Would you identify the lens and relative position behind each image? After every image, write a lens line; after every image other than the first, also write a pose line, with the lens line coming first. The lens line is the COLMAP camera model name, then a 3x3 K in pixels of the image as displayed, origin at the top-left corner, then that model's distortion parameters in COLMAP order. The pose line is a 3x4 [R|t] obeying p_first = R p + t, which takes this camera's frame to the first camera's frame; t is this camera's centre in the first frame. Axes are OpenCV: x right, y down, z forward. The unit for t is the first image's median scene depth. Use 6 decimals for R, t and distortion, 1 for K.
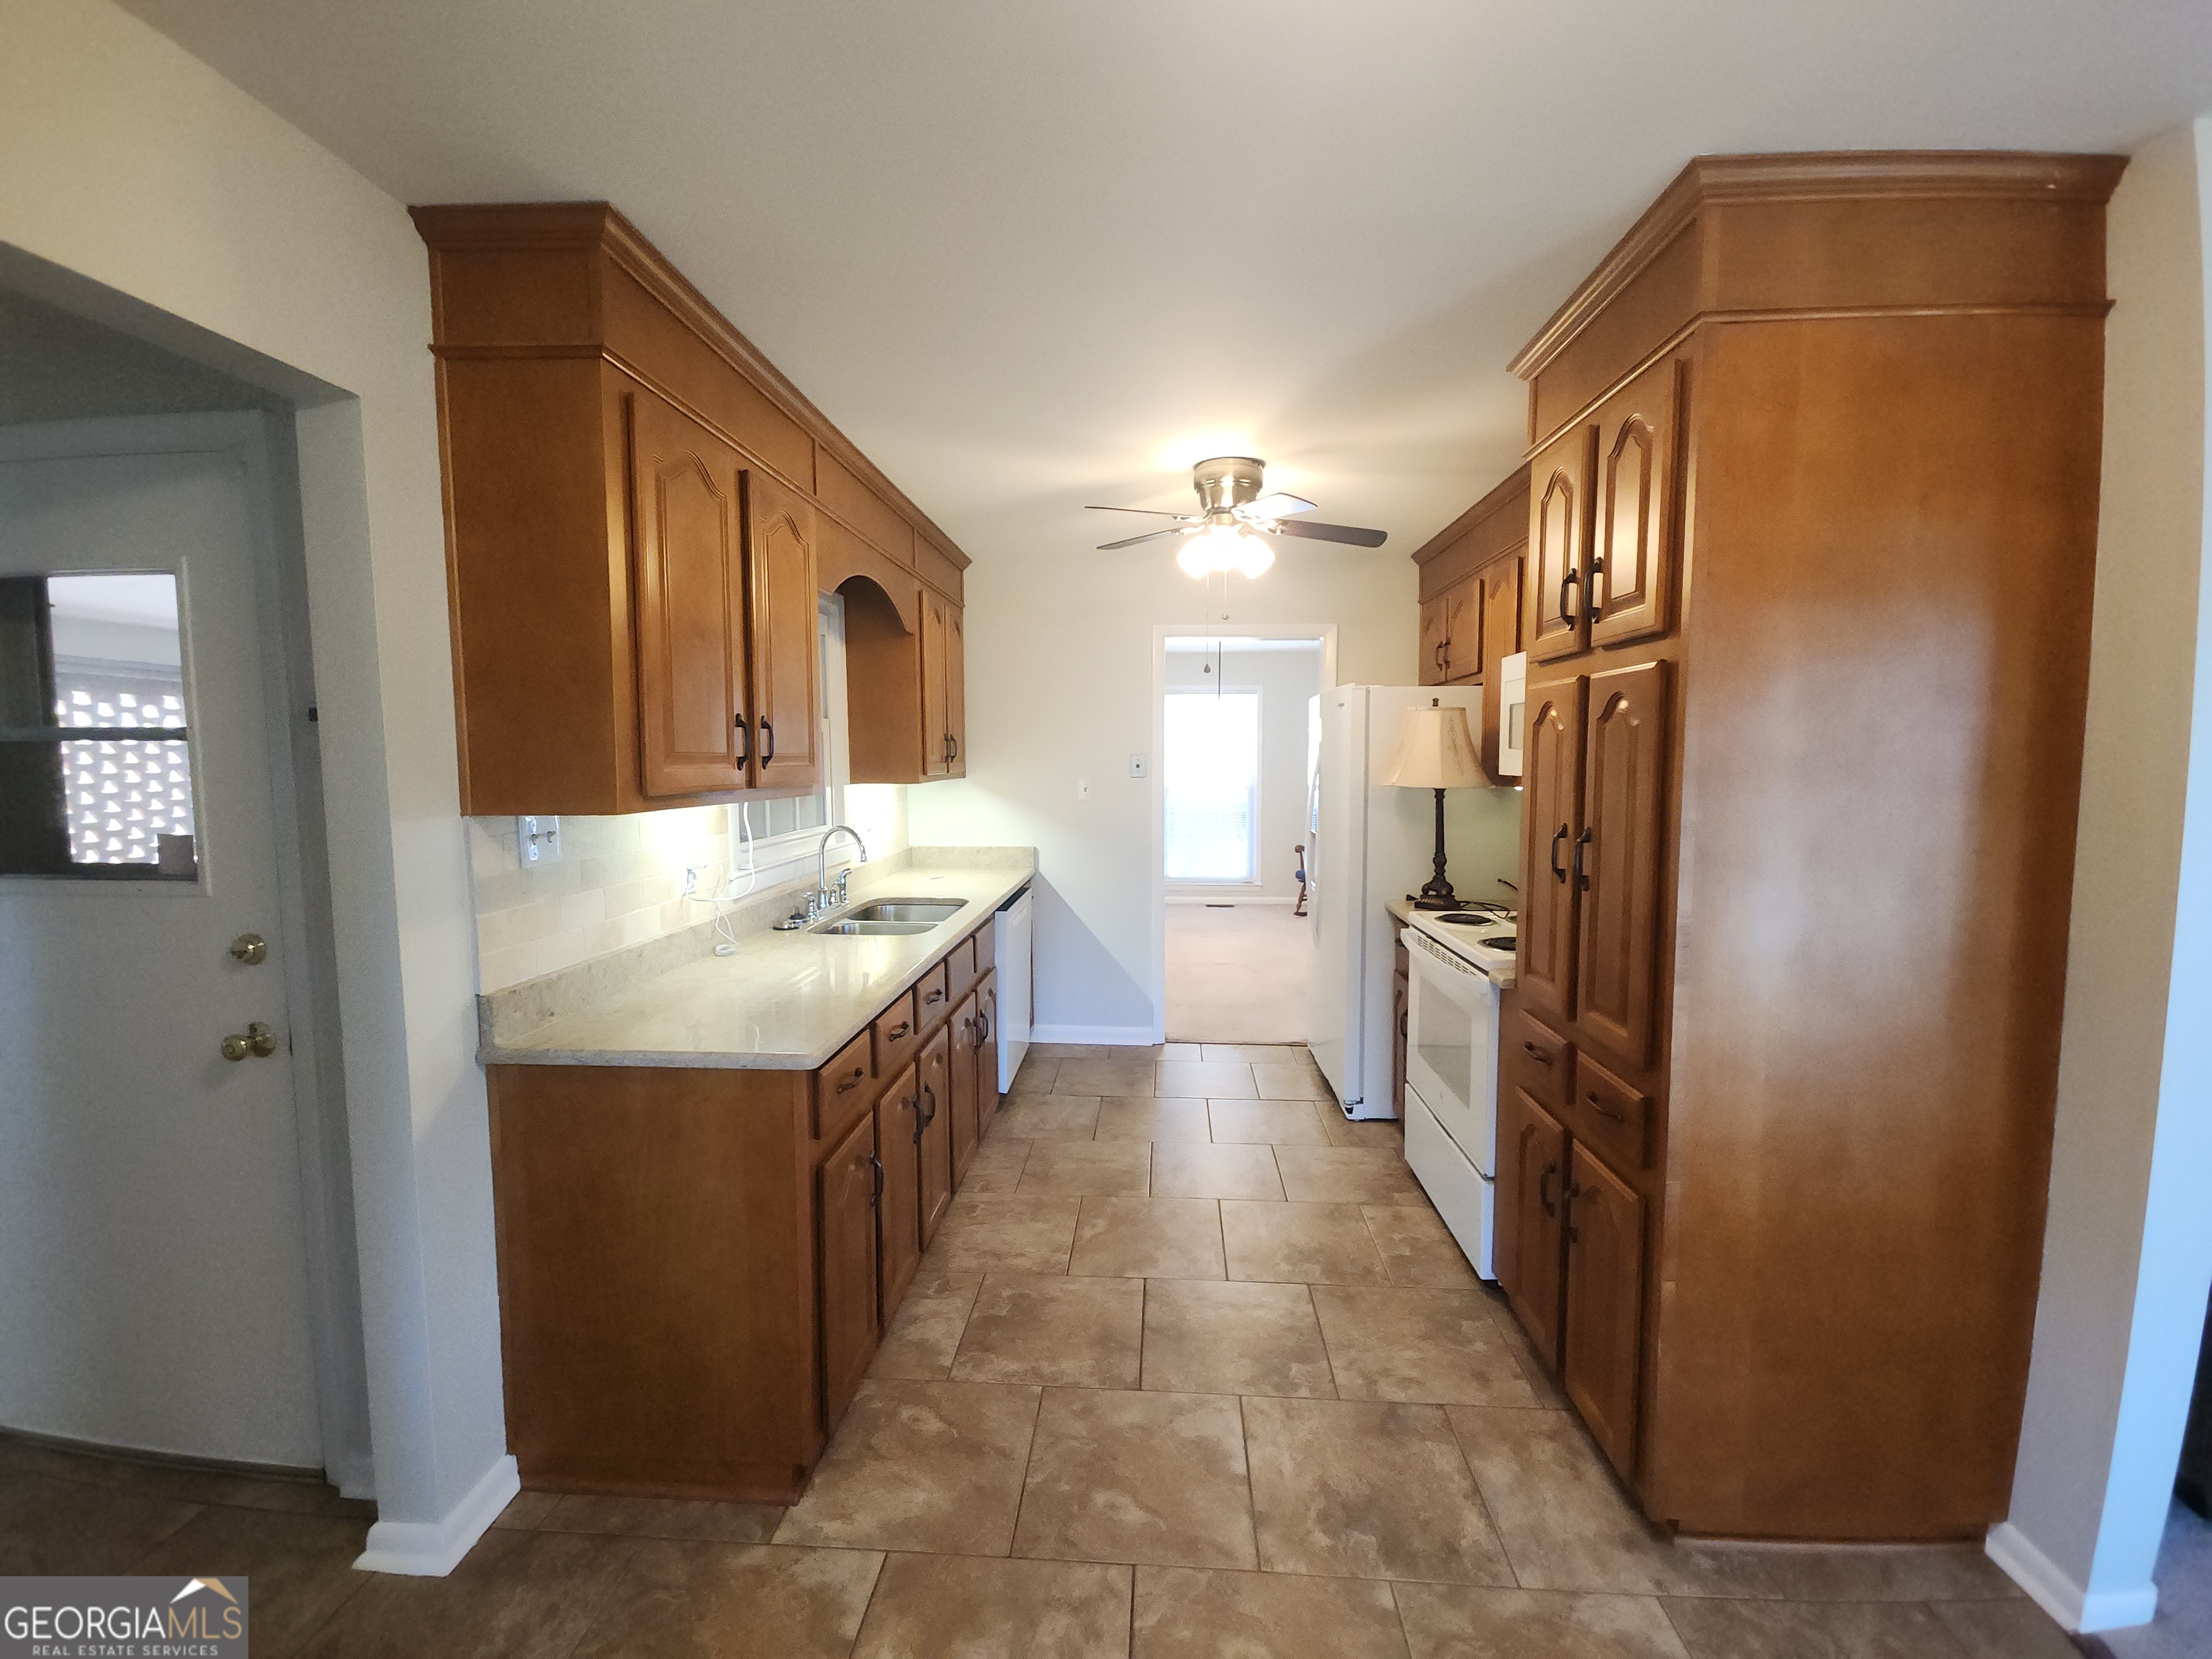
lens RADIAL K [[905.9, 0, 1107.2], [0, 905.9, 826.9], [0, 0, 1]] dist [0.001459, -0.001902]
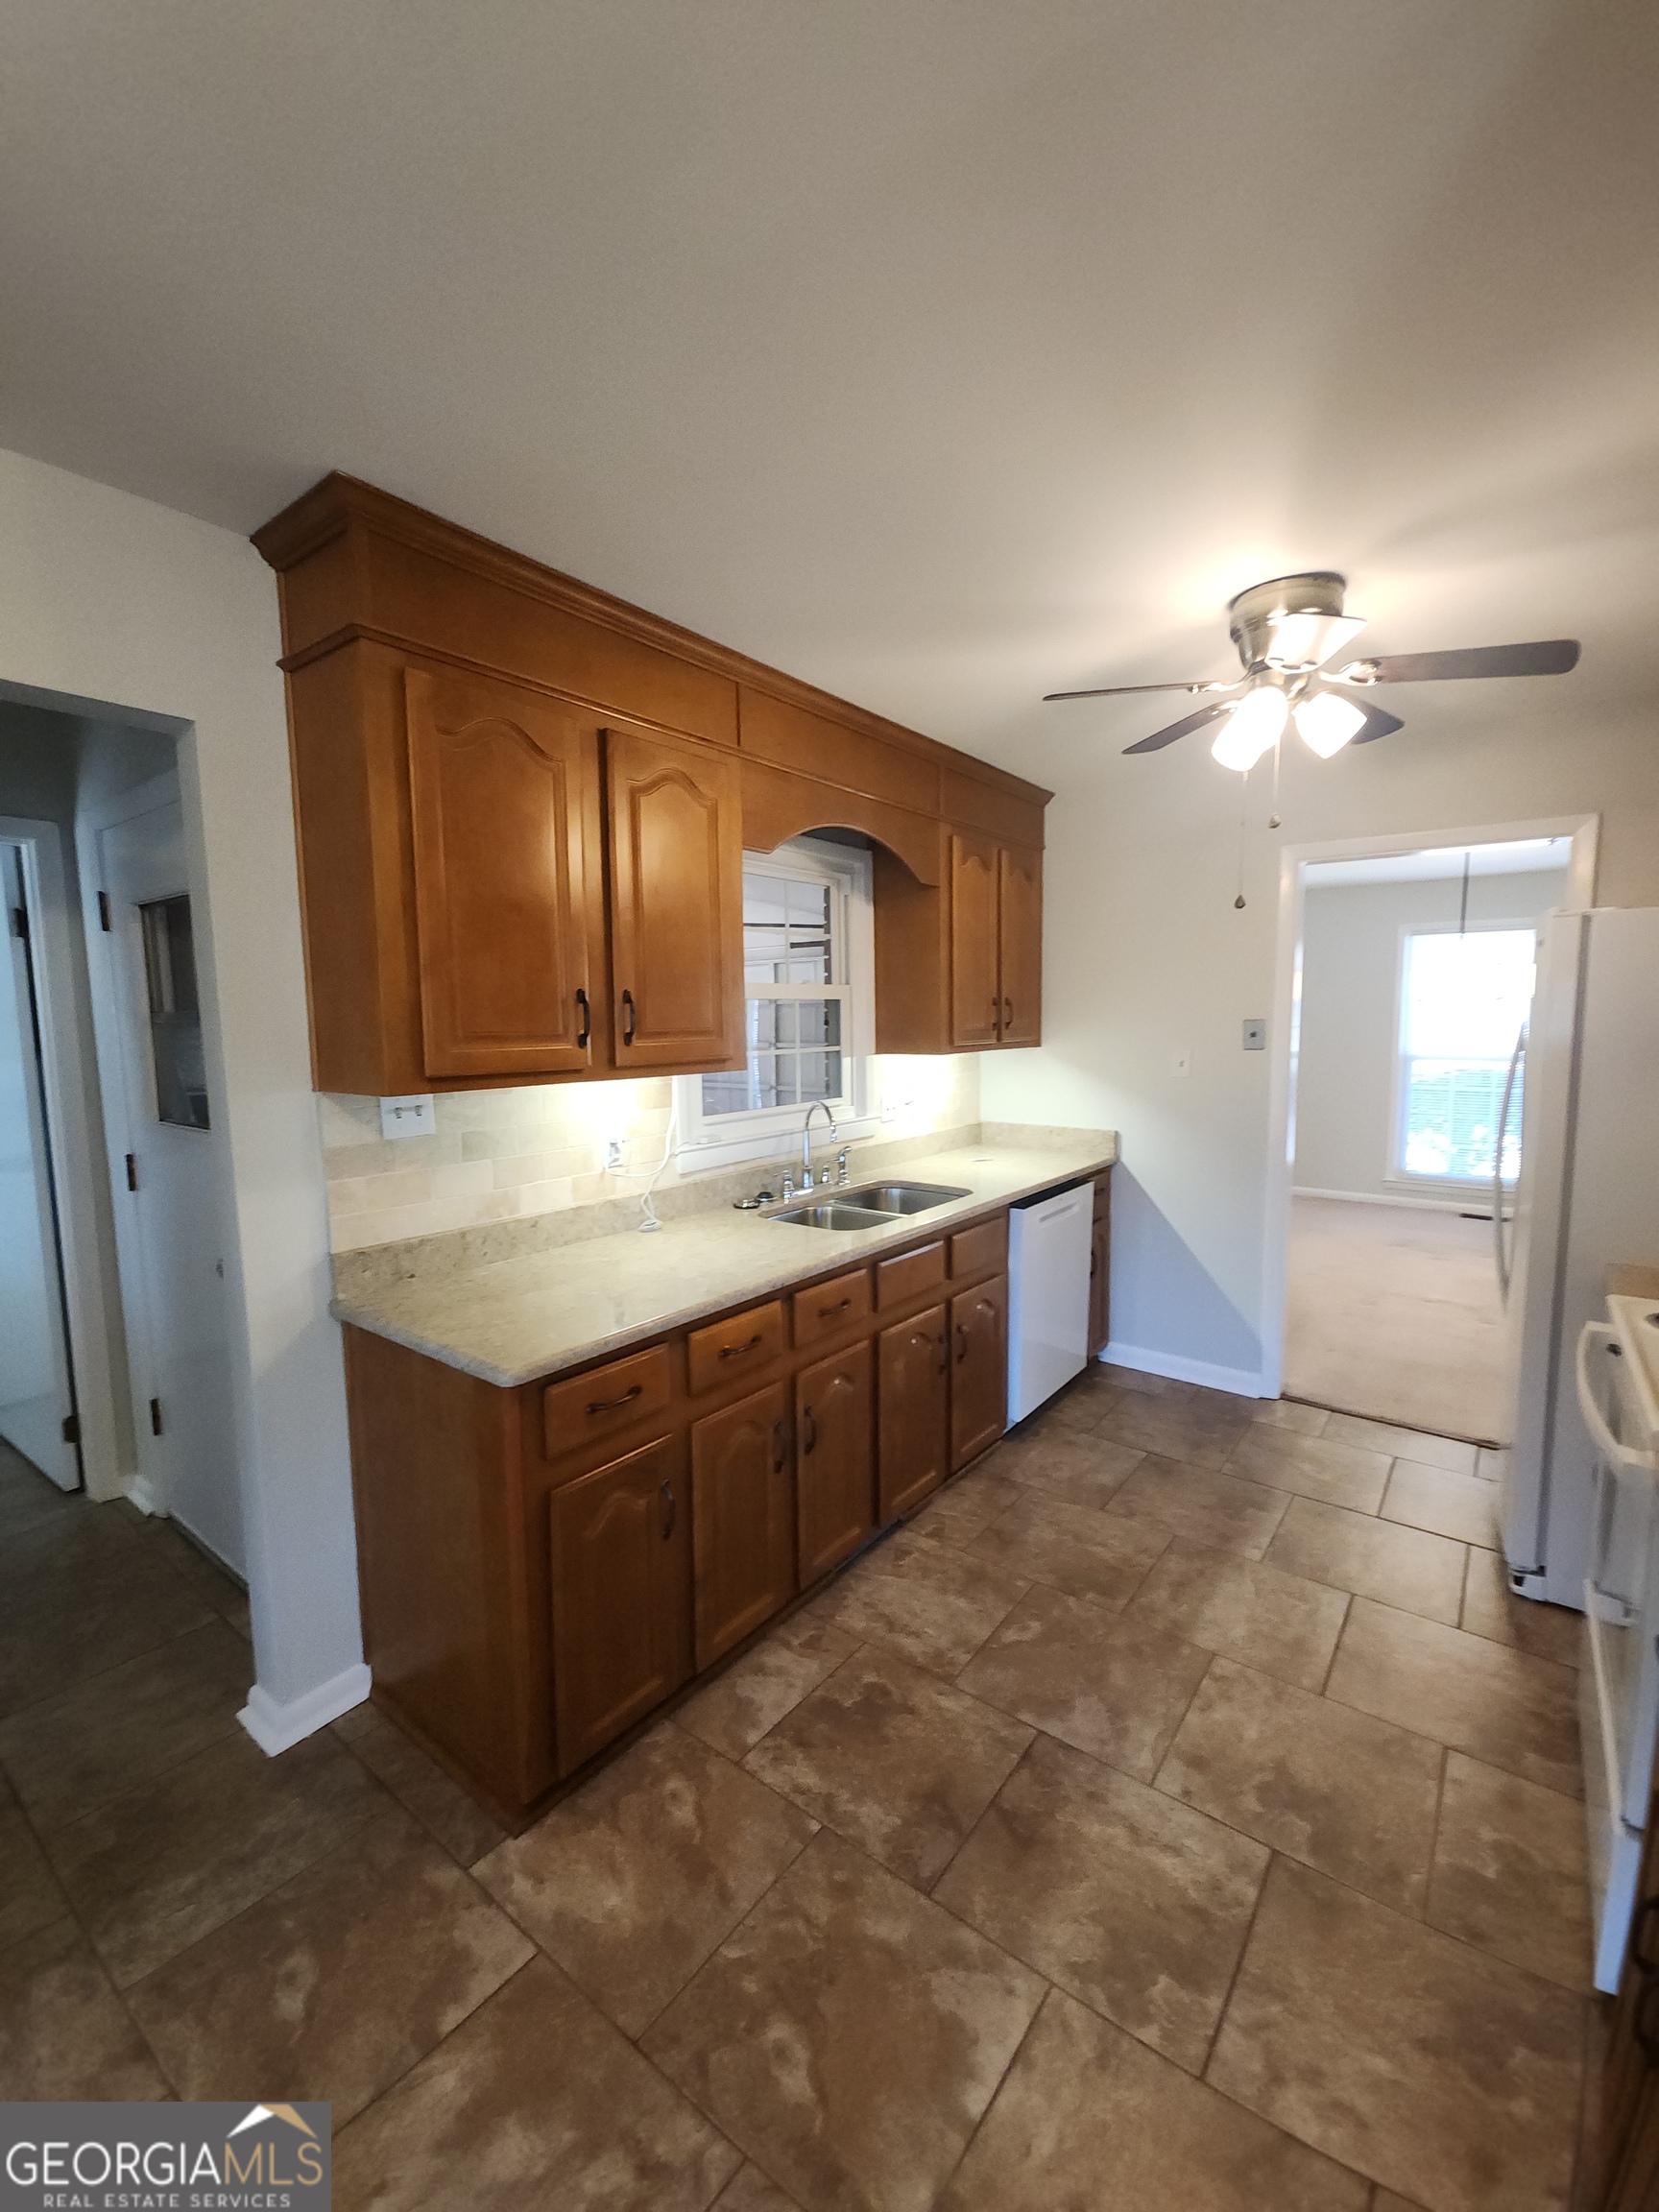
lens RADIAL K [[905.9, 0, 838.1], [0, 905.9, 1110.4], [0, 0, 1]] dist [0.001459, -0.001902]
pose [[0.831241, 0.053155, -0.553366, 0.314987], [-0.035918, 0.998474, 0.041957, -0.042072], [0.554751, -0.015001, 0.831881, 0.317922]]
